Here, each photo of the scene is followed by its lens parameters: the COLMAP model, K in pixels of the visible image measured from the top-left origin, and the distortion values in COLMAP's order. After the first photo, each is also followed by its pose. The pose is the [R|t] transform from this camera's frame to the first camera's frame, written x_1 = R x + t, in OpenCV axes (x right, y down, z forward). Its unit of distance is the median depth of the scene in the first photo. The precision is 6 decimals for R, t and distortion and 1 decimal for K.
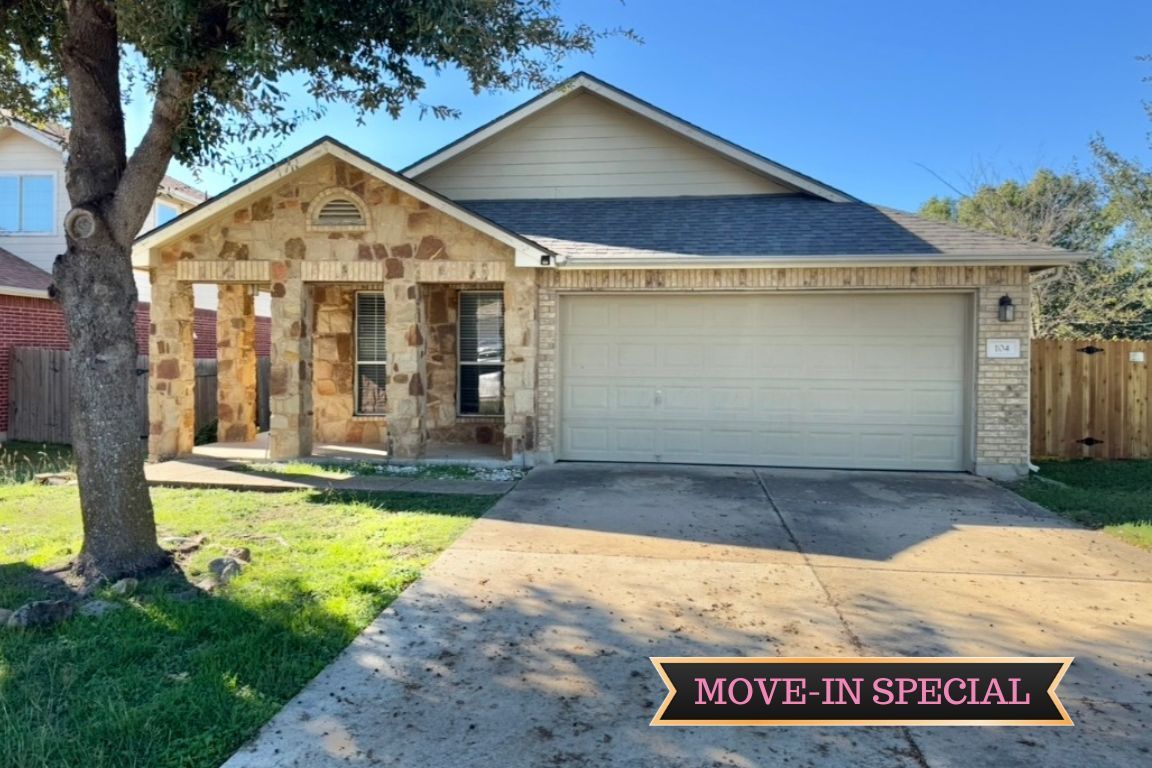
lens RADIAL K [[821.2, 0, 568.3], [0, 821.2, 364.7], [0, 0, 1]] dist [0.072926, -0.025140]
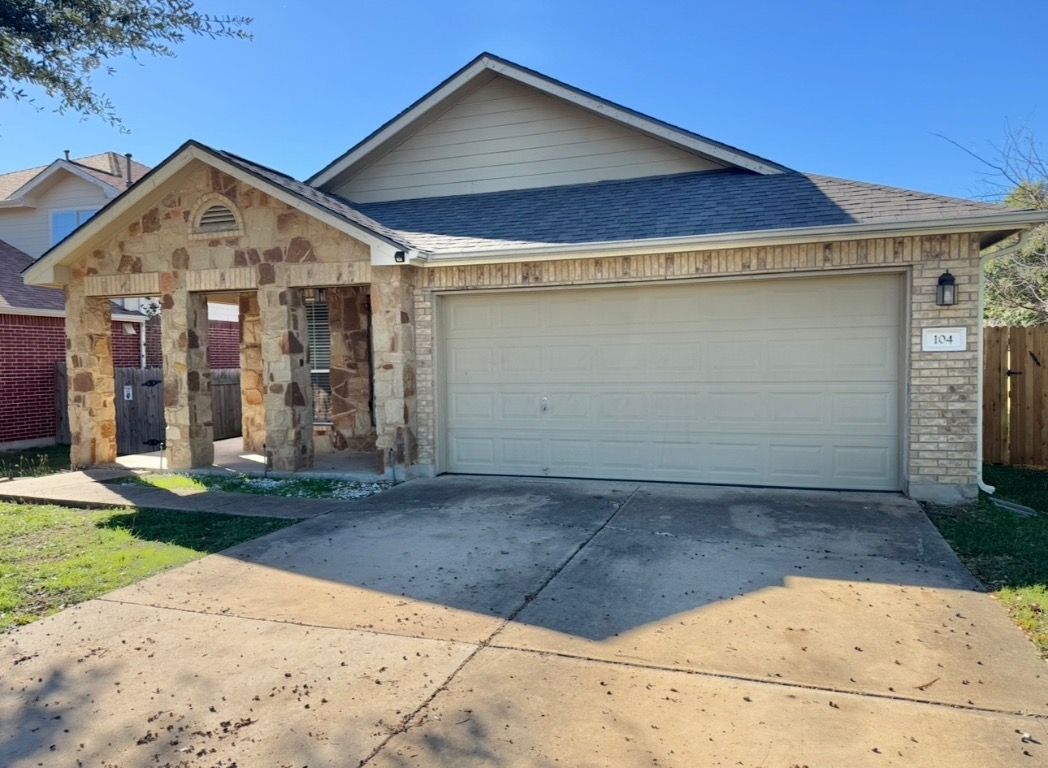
lens RADIAL K [[734.4, 0, 534.3], [0, 734.4, 390.8], [0, 0, 1]] dist [0.064155, -0.077386]
pose [[0.979359, -0.014469, -0.201610, 0.265644], [0.021354, 0.999259, 0.032020, -0.001690], [0.200997, -0.035664, 0.978942, 0.213700]]
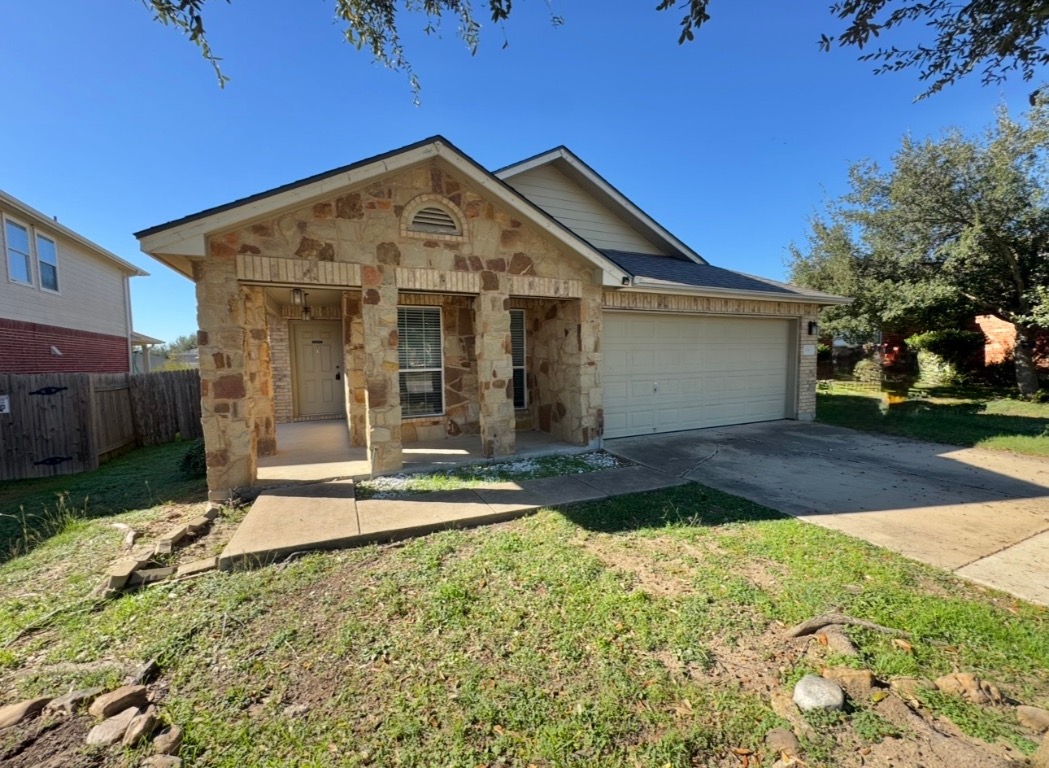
lens RADIAL K [[416.0, 0, 525.8], [0, 416.0, 387.1], [0, 0, 1]] dist [-0.001540, 0.000295]
pose [[0.857561, -0.055988, 0.511327, -0.454402], [0.029487, 0.997775, 0.059798, -0.010502], [-0.513537, -0.036203, 0.857303, 0.510380]]
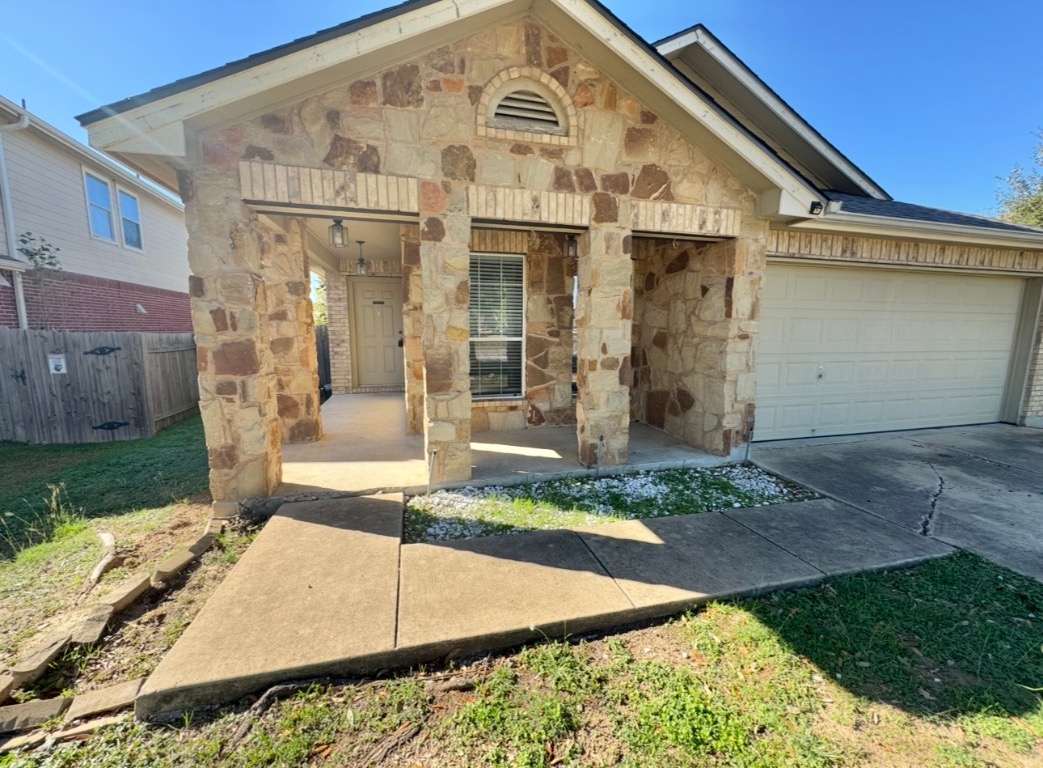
lens RADIAL K [[413.6, 0, 522.6], [0, 413.6, 386.1], [0, 0, 1]] dist [-0.001540, 0.000295]
pose [[0.930440, -0.053311, 0.362546, -0.413888], [0.005773, 0.991370, 0.130963, -0.012202], [-0.366399, -0.119760, 0.922718, 0.680804]]
